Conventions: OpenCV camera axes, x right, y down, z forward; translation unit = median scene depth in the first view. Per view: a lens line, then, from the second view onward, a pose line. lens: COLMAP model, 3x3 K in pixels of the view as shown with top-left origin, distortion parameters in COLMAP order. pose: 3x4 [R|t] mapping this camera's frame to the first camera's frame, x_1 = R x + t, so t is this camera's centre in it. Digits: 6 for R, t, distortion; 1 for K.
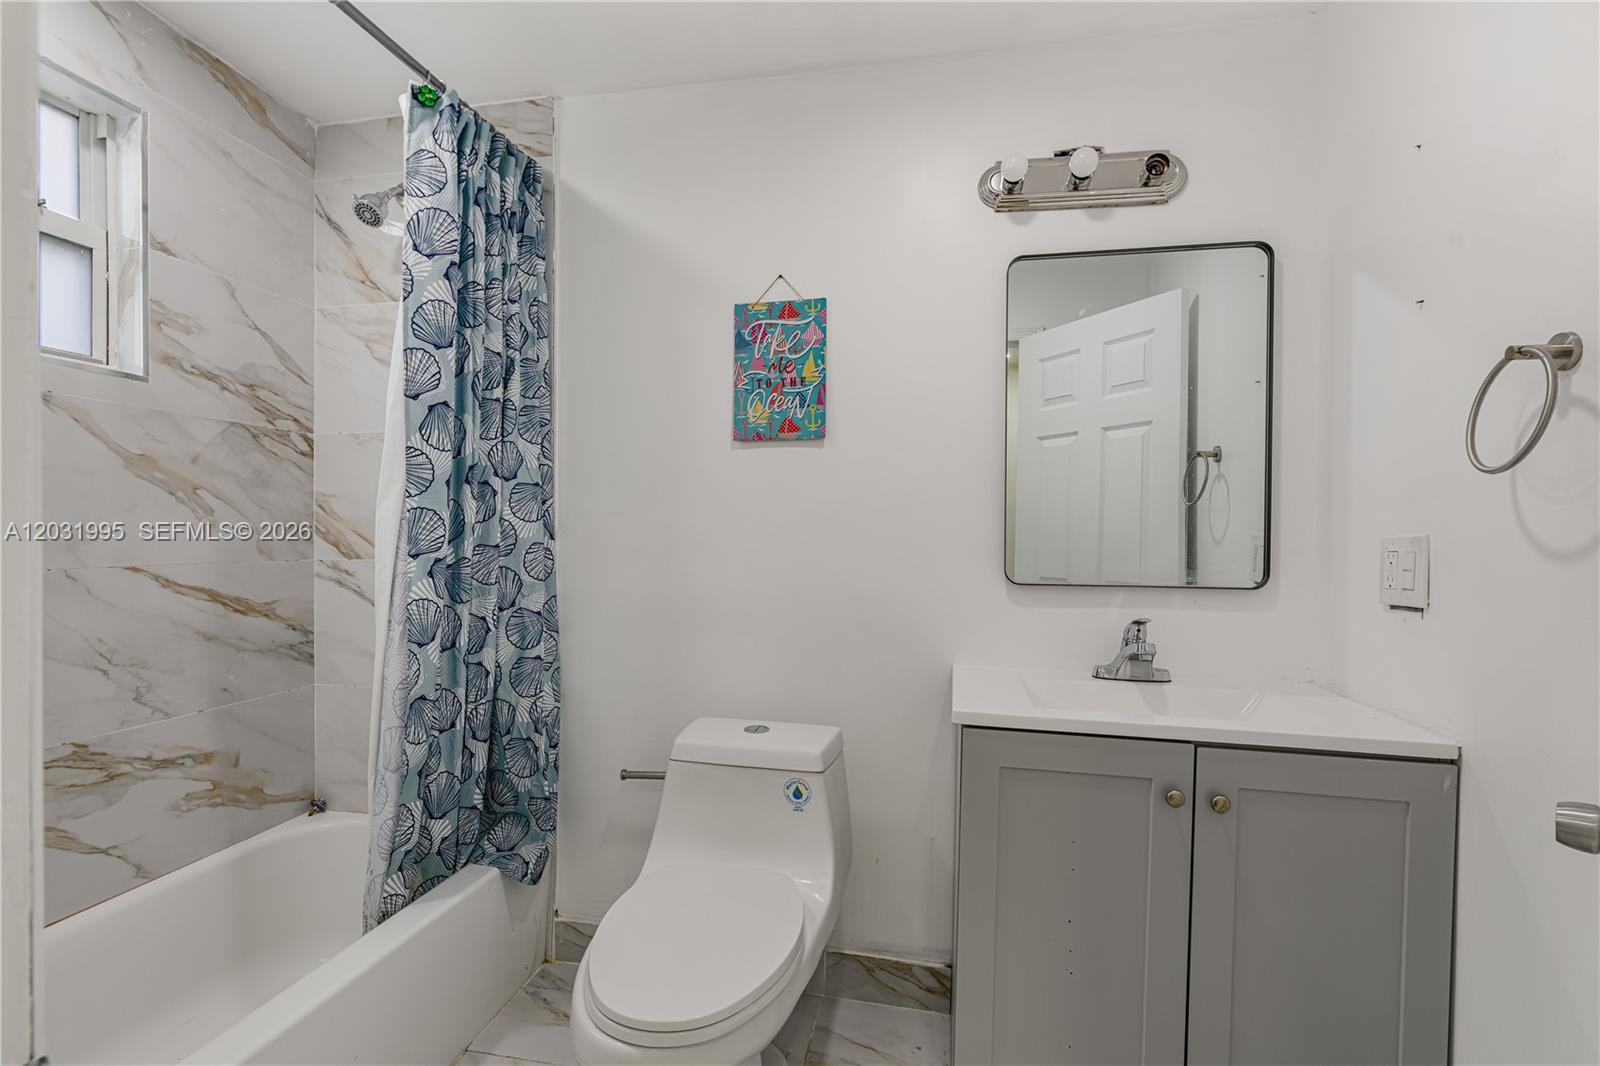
lens RADIAL K [[777.3, 0, 801.1], [0, 777.3, 537.6], [0, 0, 1]] dist [-0.001009, -0.000051]
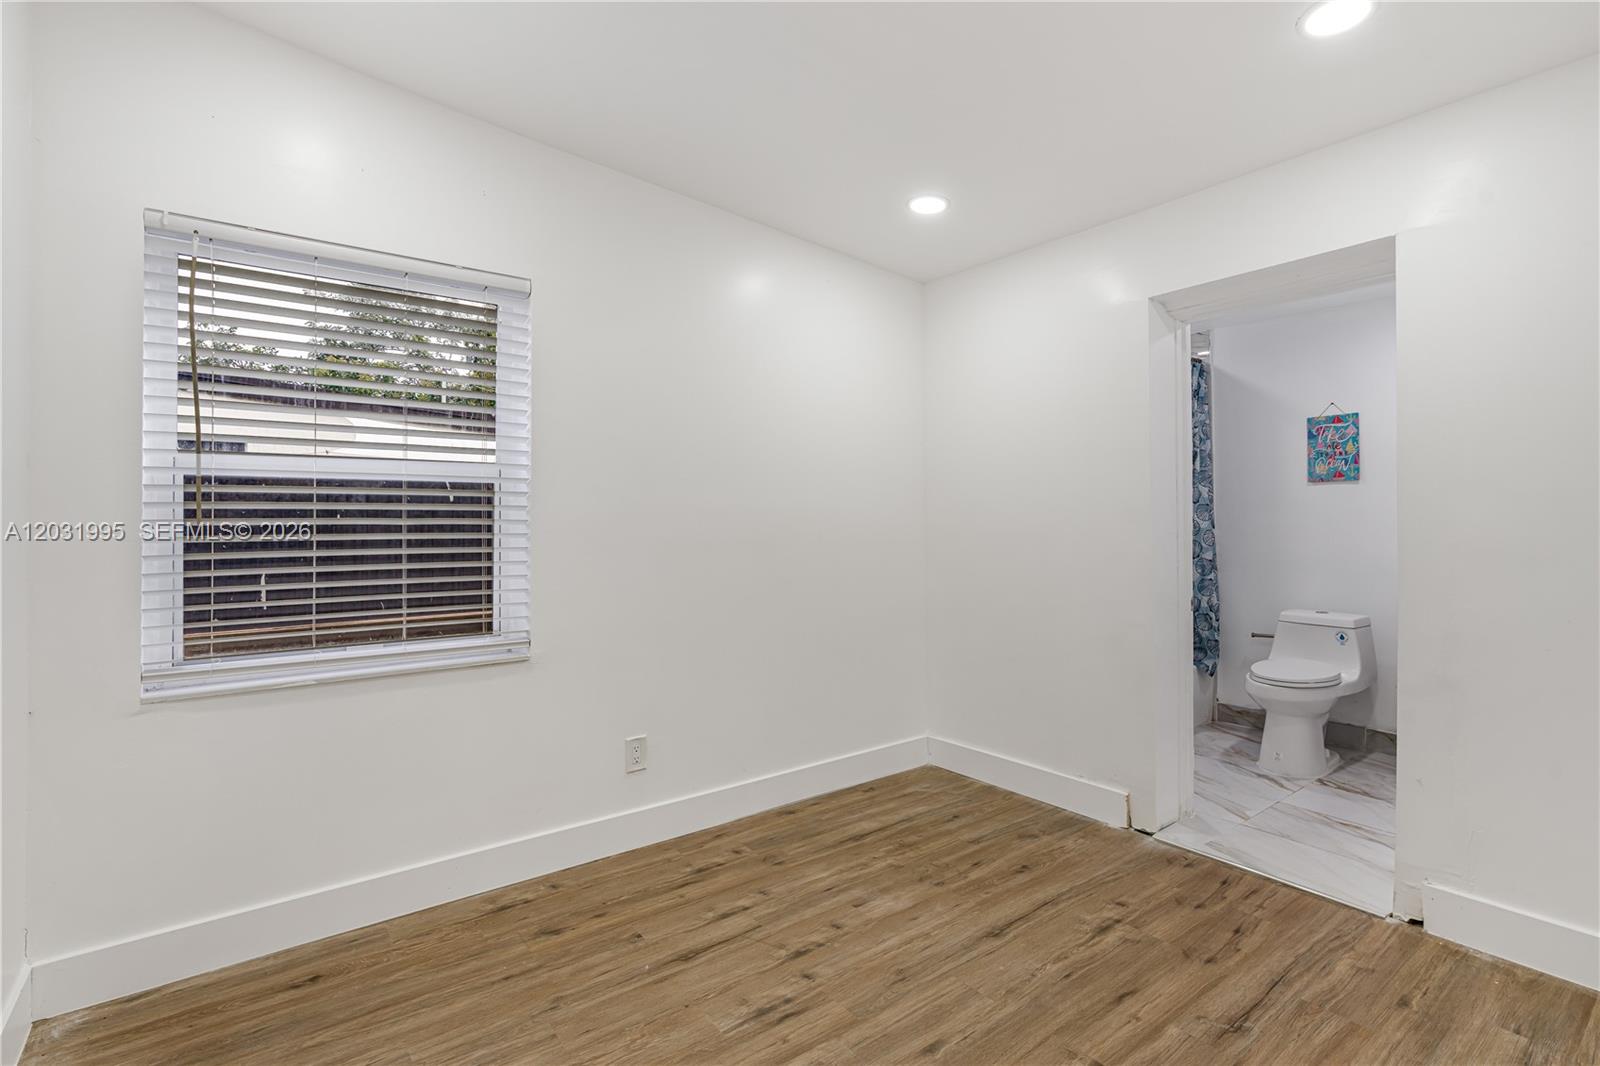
lens RADIAL K [[729.6, 0, 835.2], [0, 729.6, 508.0], [0, 0, 1]] dist [-0.008999, 0.000023]
pose [[0.777936, -0.020542, -0.628008, 0.156783], [0.008043, 0.999709, -0.022737, -0.018405], [0.628292, 0.012637, 0.777875, -1.384031]]
